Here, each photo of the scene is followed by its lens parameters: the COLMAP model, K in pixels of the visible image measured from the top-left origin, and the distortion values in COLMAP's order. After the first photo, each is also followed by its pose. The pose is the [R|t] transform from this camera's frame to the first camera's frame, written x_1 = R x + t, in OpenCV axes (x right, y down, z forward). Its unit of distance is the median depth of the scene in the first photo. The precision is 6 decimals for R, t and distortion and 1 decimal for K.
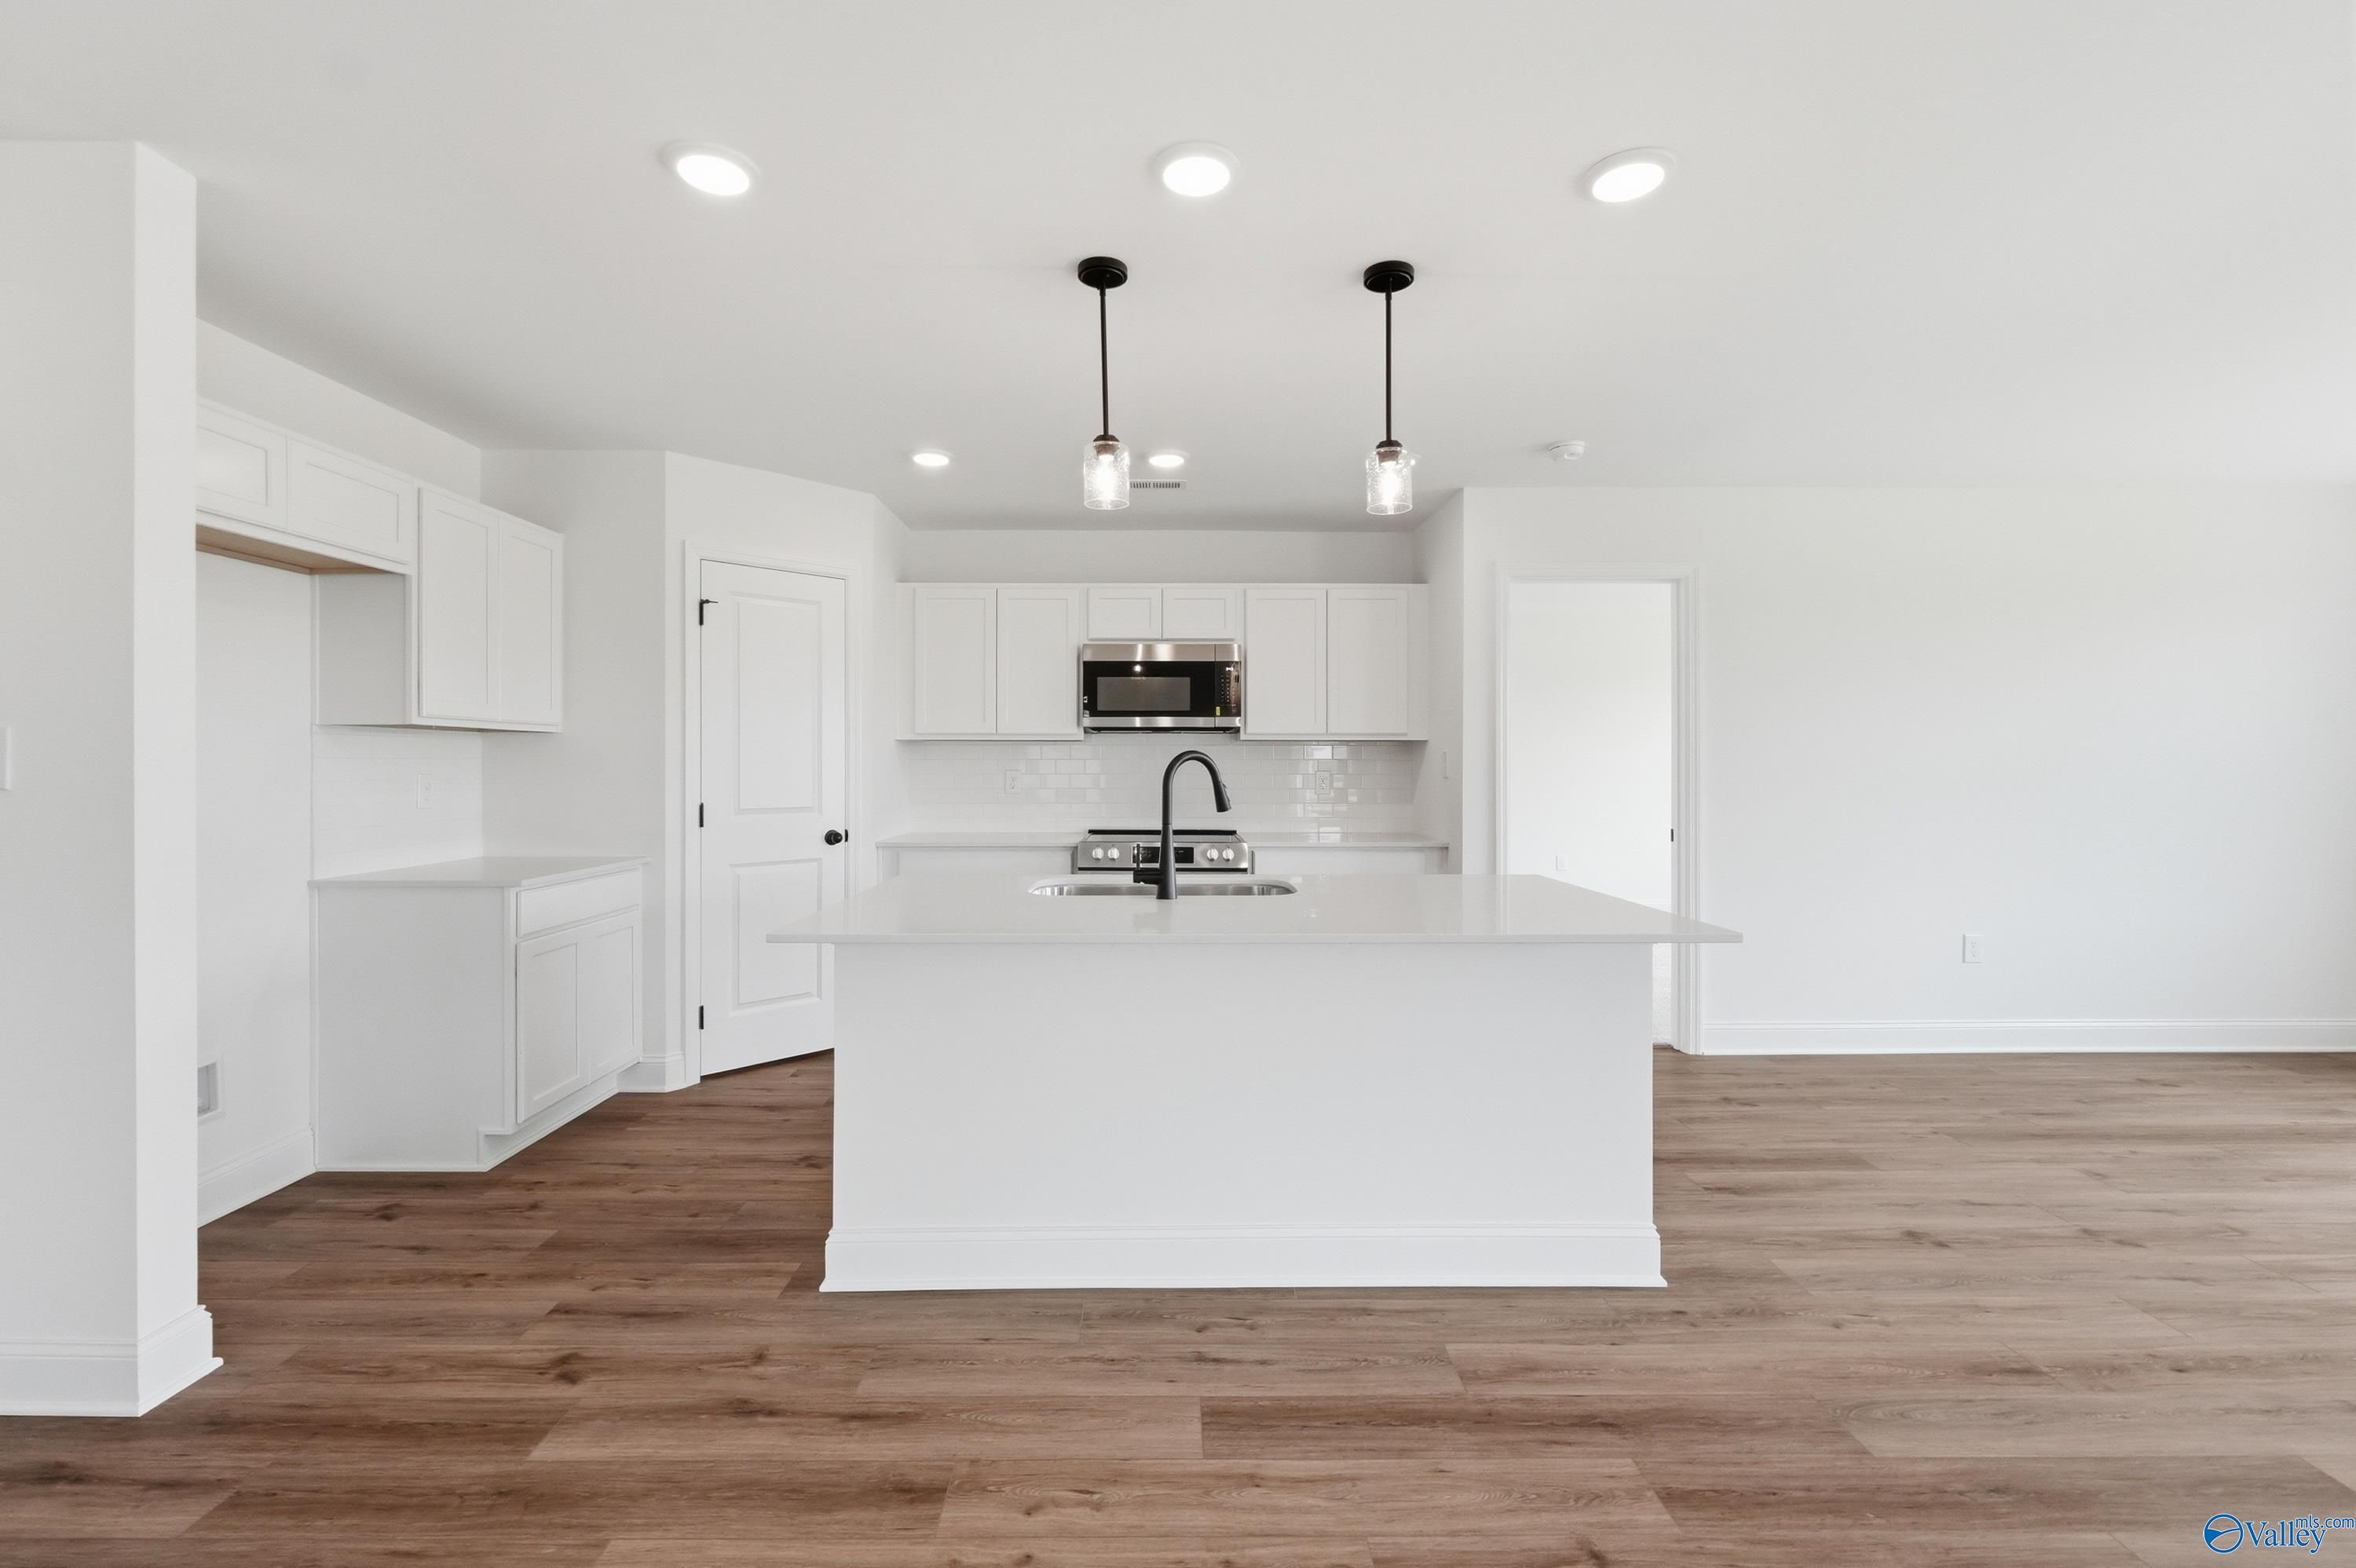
lens RADIAL K [[992.1, 0, 1165.3], [0, 992.1, 762.6], [0, 0, 1]] dist [-0.001491, -0.000279]
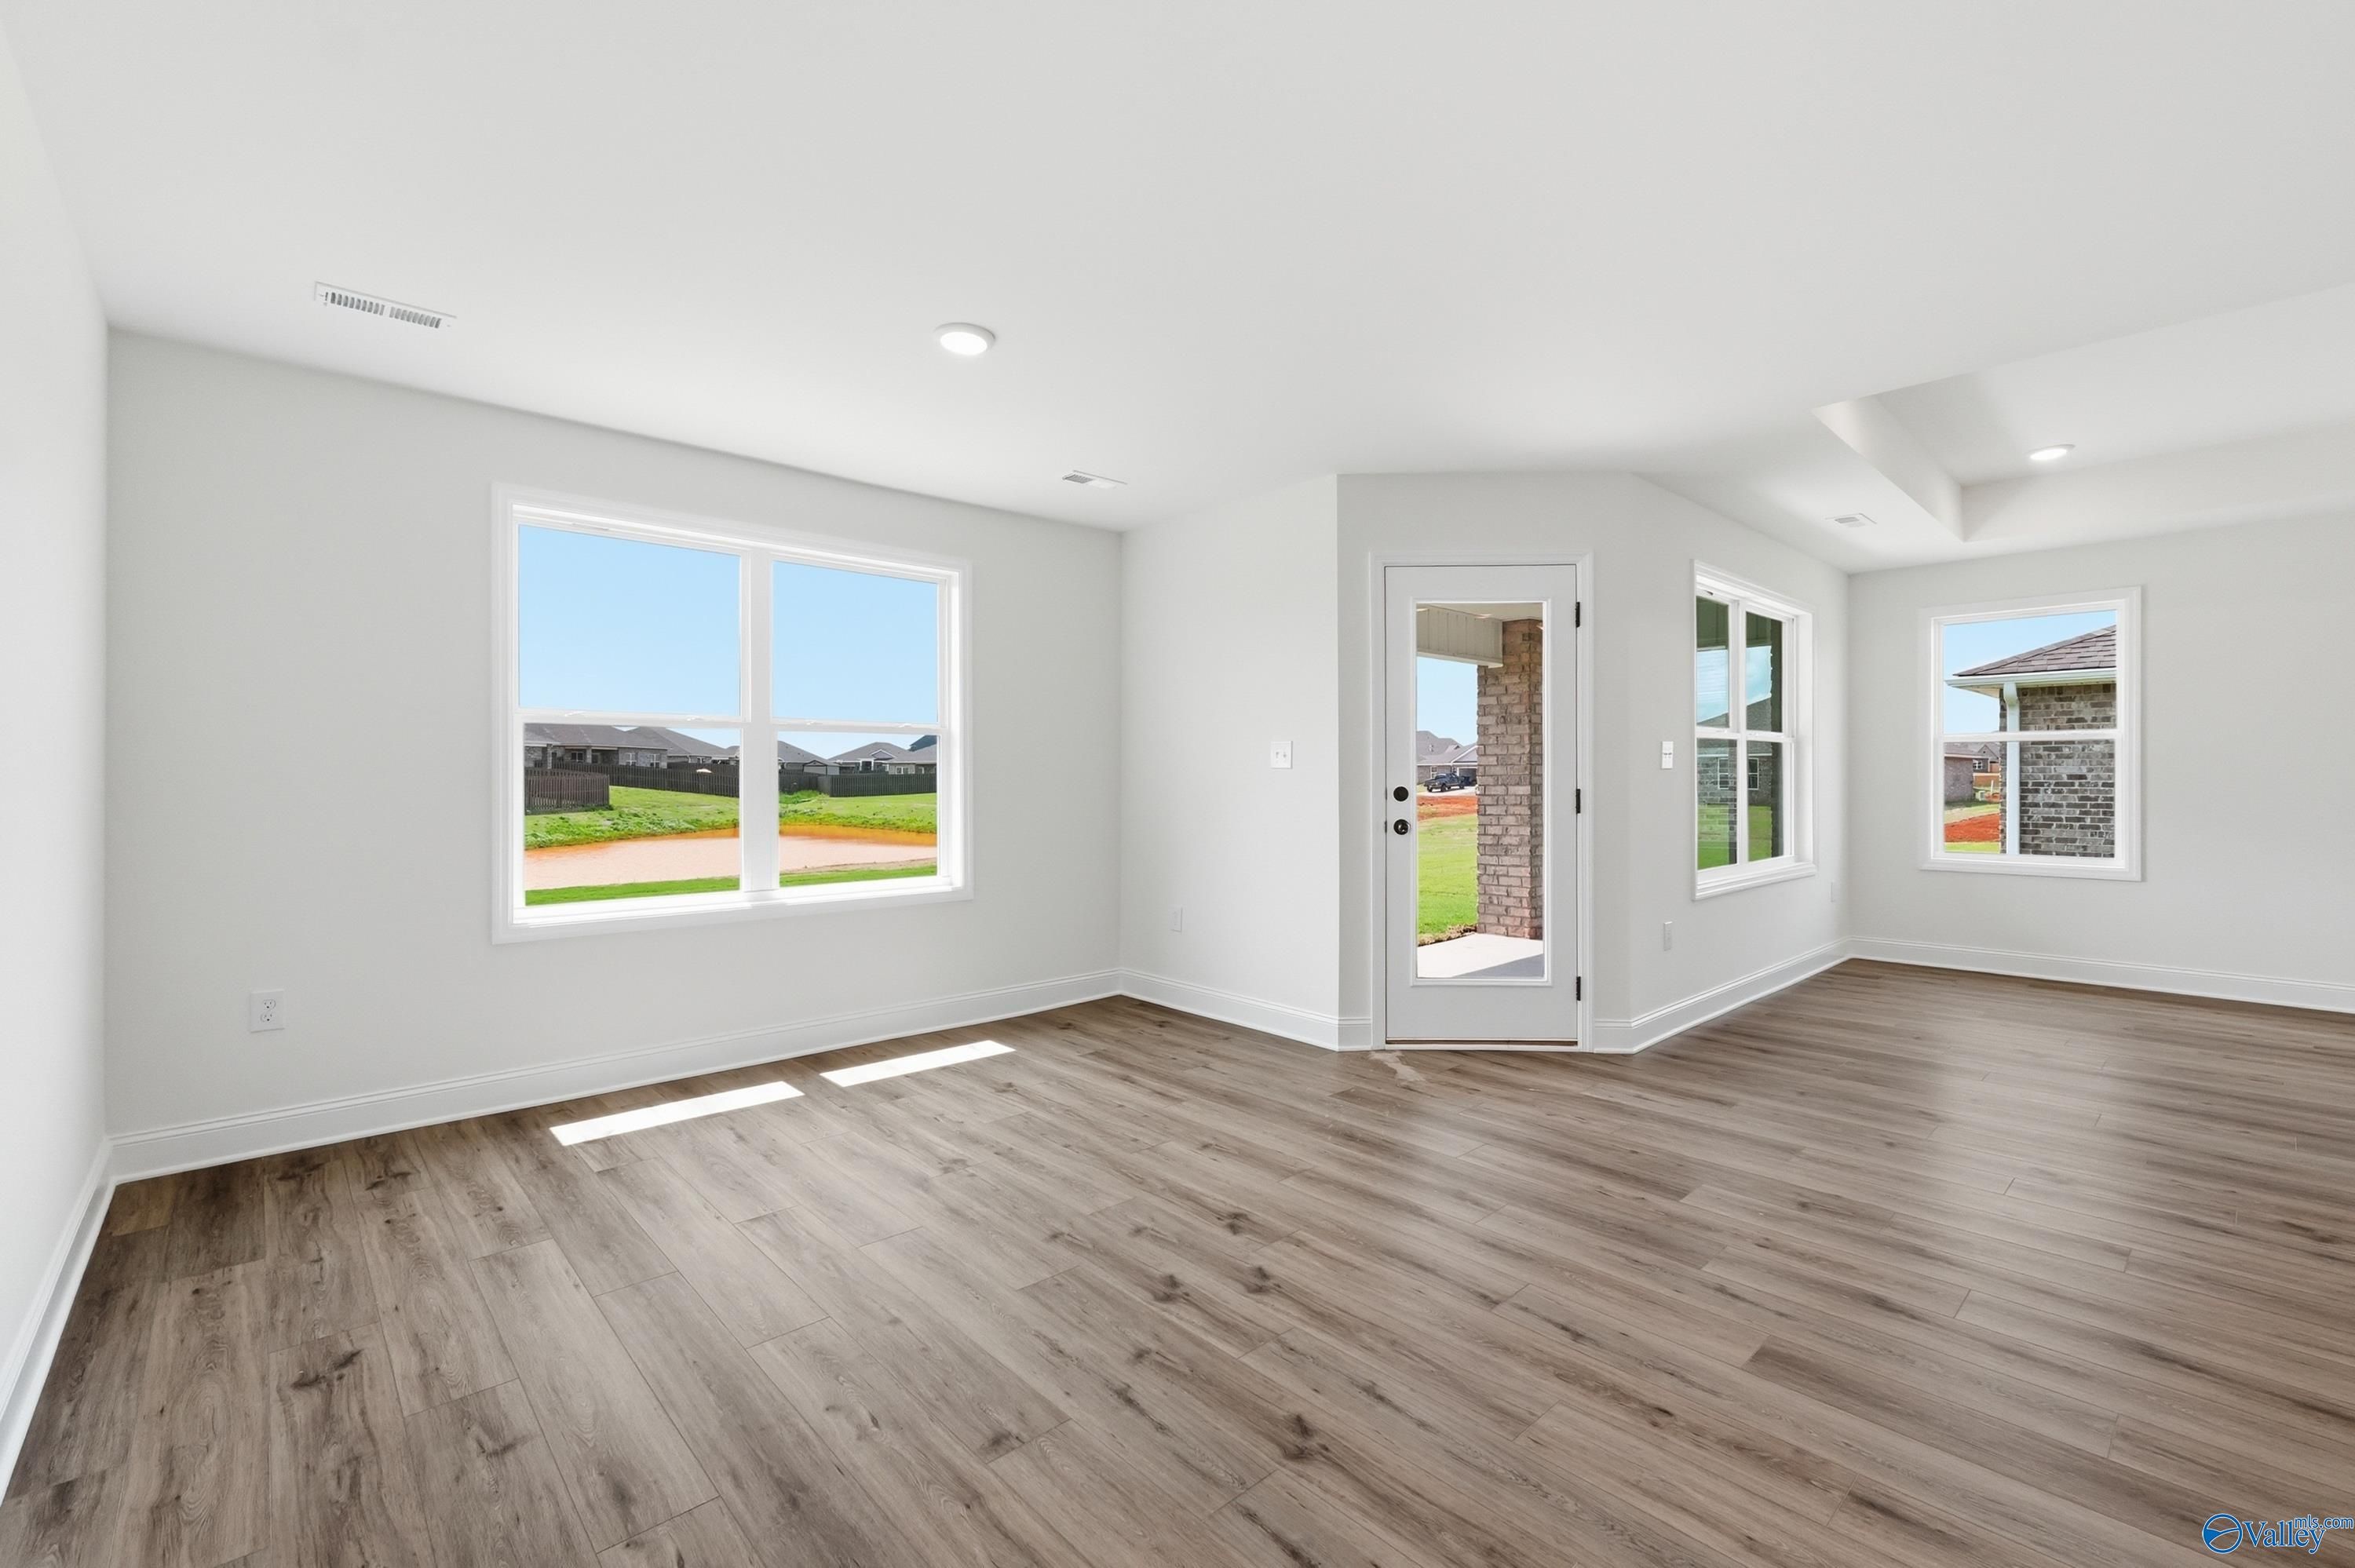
lens RADIAL K [[1013.3, 0, 1168.3], [0, 1013.3, 776.9], [0, 0, 1]] dist [0.000202, 0.000256]
pose [[-0.669401, -0.004122, 0.742889, 0.510995], [-0.002578, 0.999991, 0.003226, 0.034940], [-0.742896, 0.000244, -0.669406, 1.520731]]
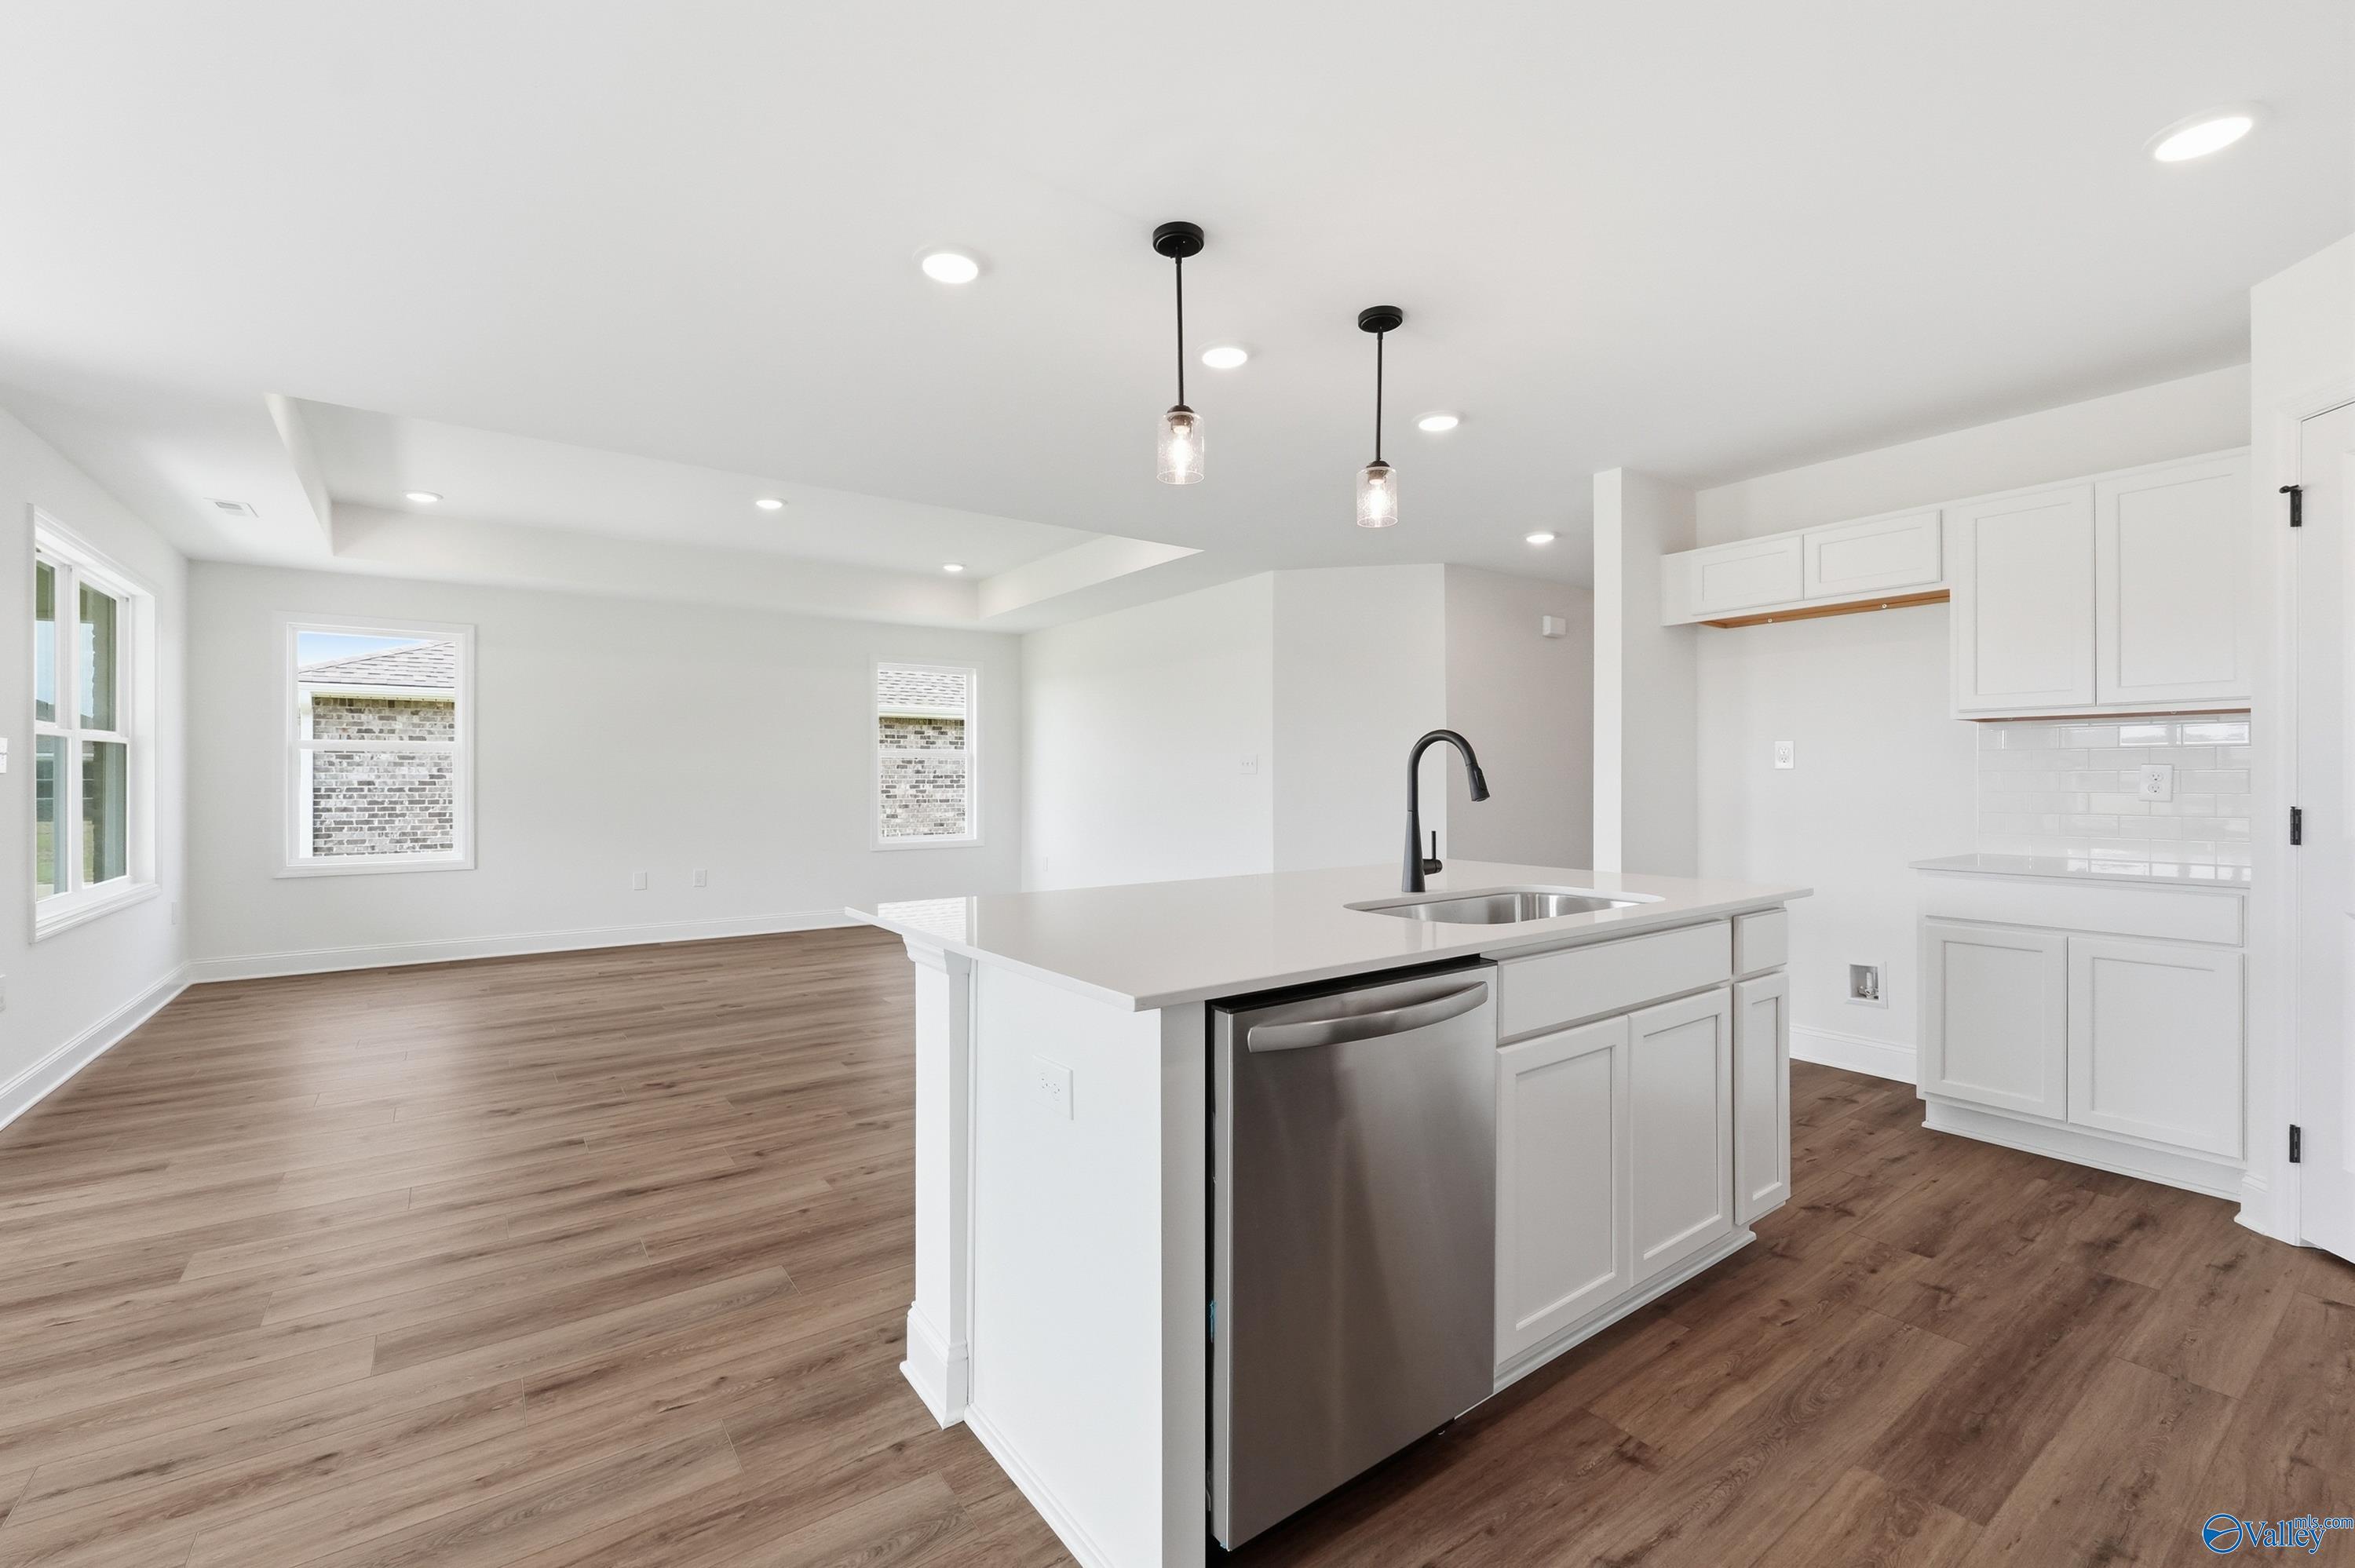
lens RADIAL K [[989.7, 0, 1165.8], [0, 989.7, 778.9], [0, 0, 1]] dist [0.000490, 0.000111]
pose [[-0.817633, -0.001560, -0.575738, 0.728745], [0.000314, 0.999995, -0.003155, 0.035783], [0.575740, -0.002760, -0.817628, 1.642653]]
